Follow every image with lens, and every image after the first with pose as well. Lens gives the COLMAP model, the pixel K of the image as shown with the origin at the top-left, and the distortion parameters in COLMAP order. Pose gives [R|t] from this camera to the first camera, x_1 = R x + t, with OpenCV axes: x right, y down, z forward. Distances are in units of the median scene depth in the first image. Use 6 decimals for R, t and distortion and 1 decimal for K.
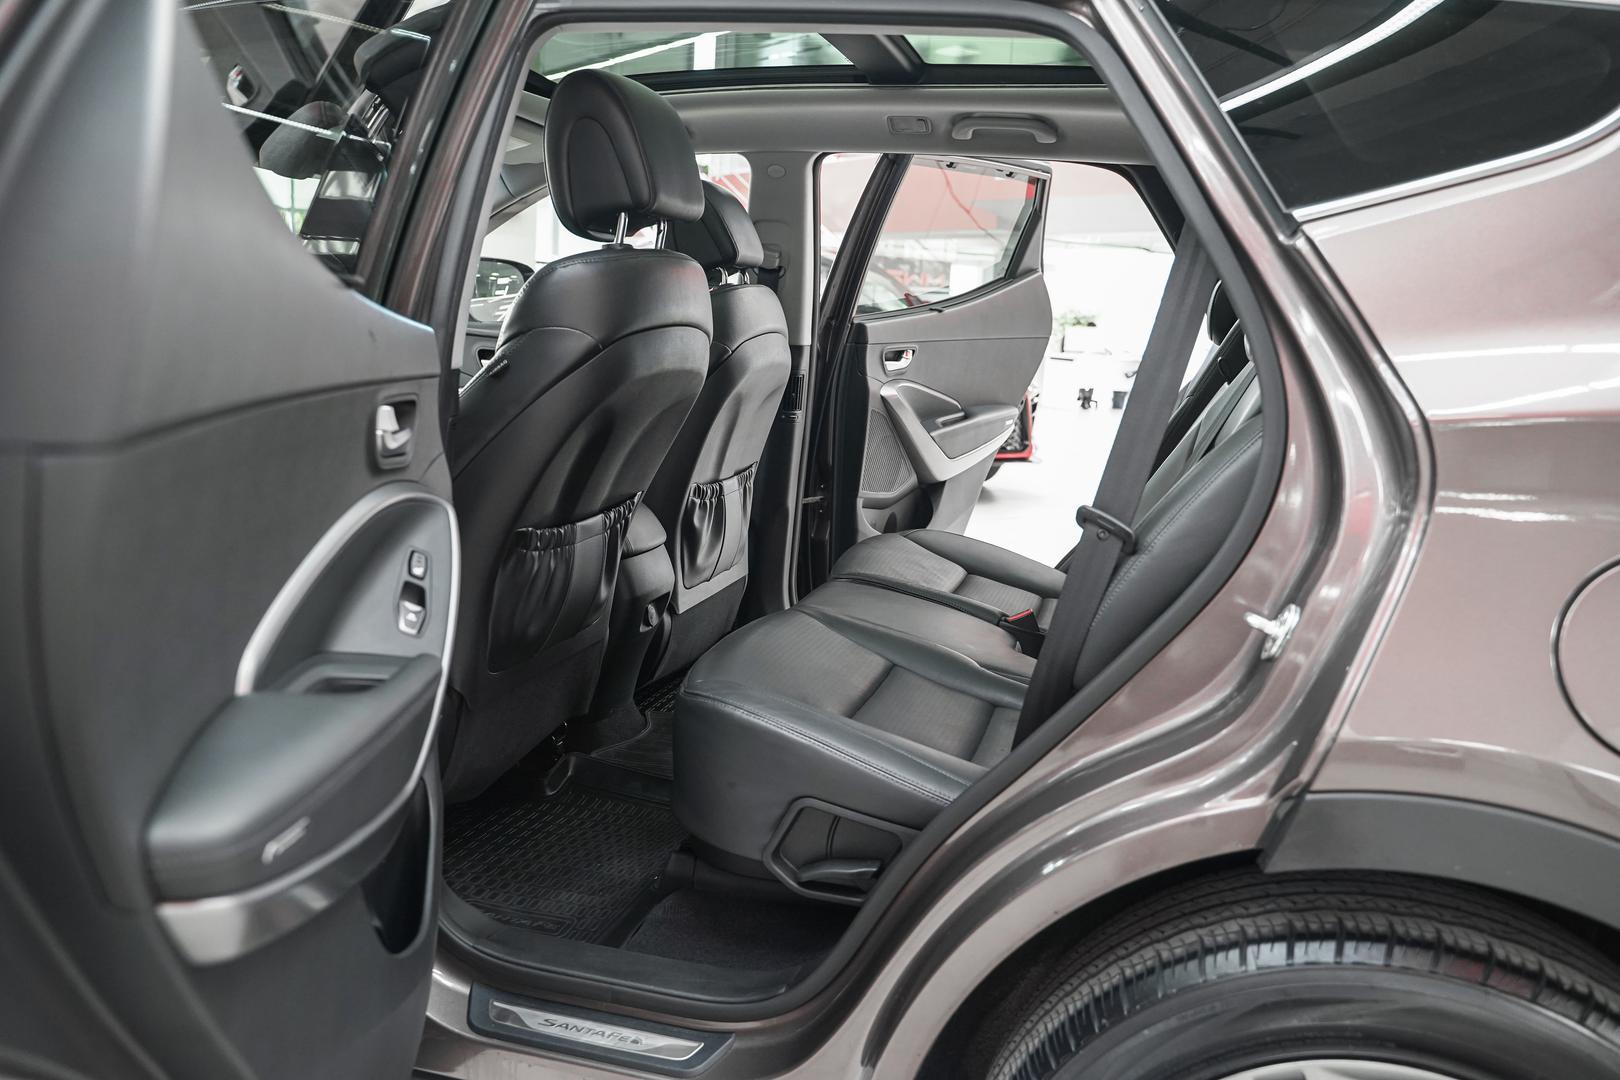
lens RADIAL K [[1328.4, 0, 811.8], [0, 1328.4, 529.9], [0, 0, 1]] dist [-0.014147, 0.014034]
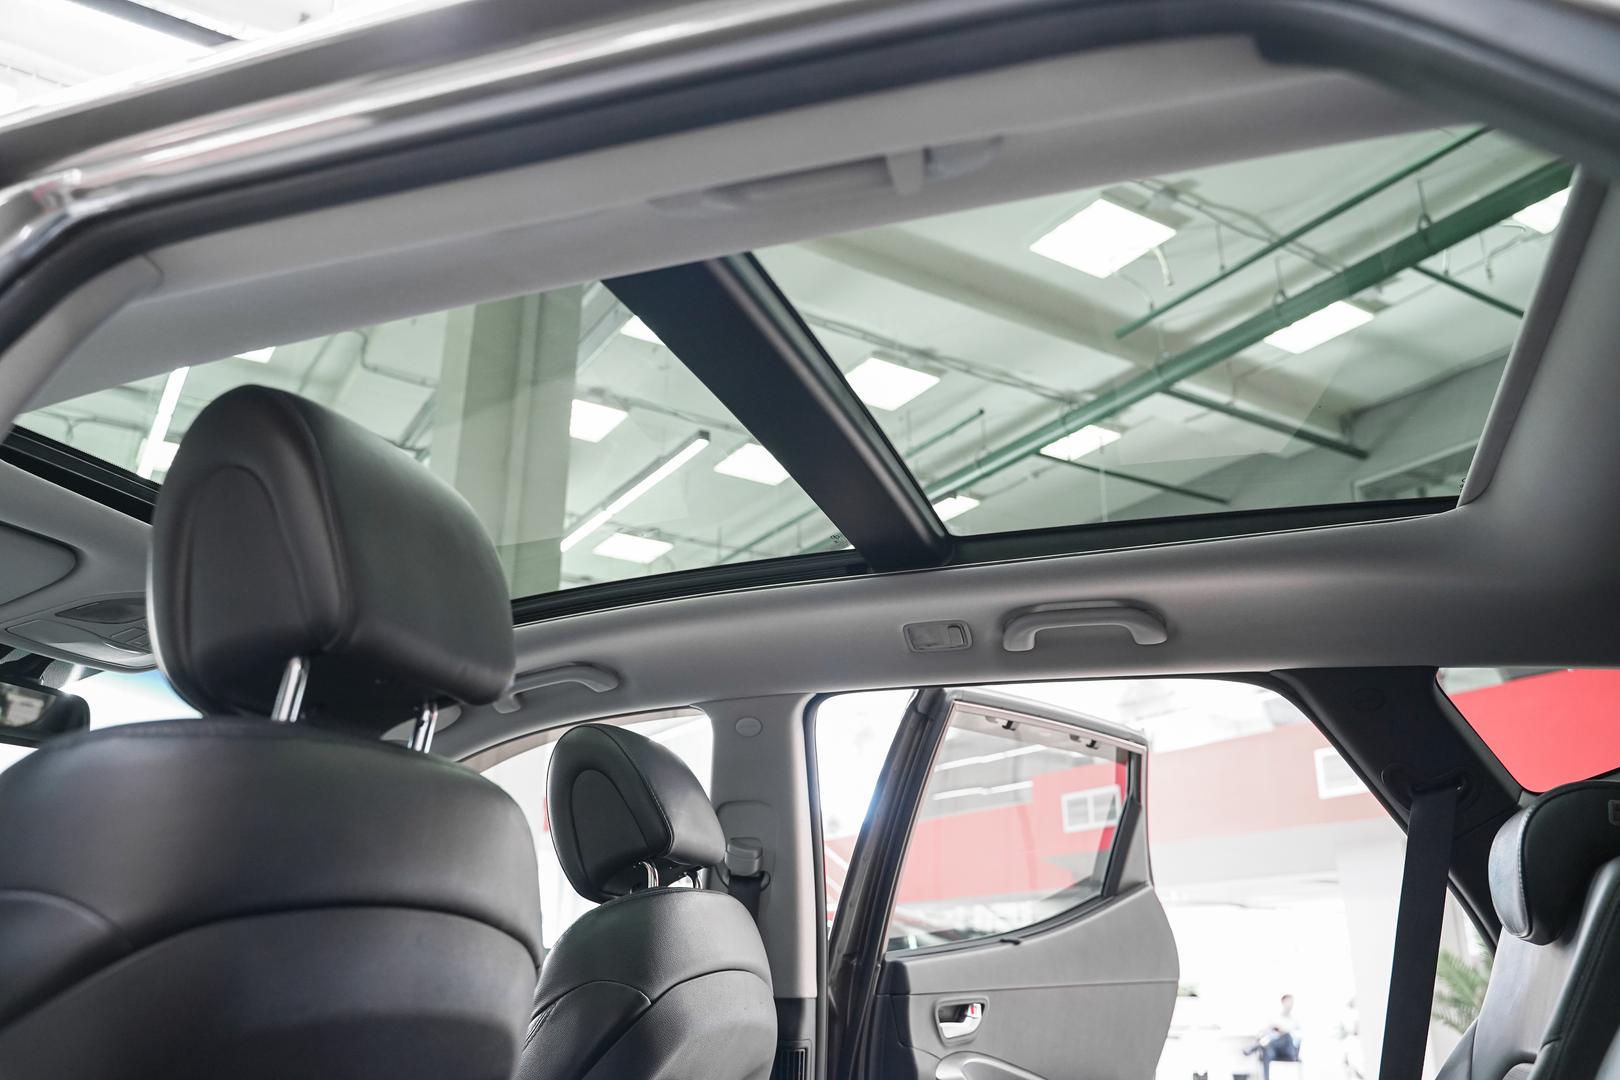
lens RADIAL K [[1328.4, 0, 811.8], [0, 1328.4, 529.9], [0, 0, 1]] dist [-0.014147, 0.014034]
pose [[0.997625, -0.060803, -0.032360, 0.031352], [0.037495, 0.873514, -0.485352, -0.027636], [0.057778, 0.482986, 0.873720, 0.345404]]
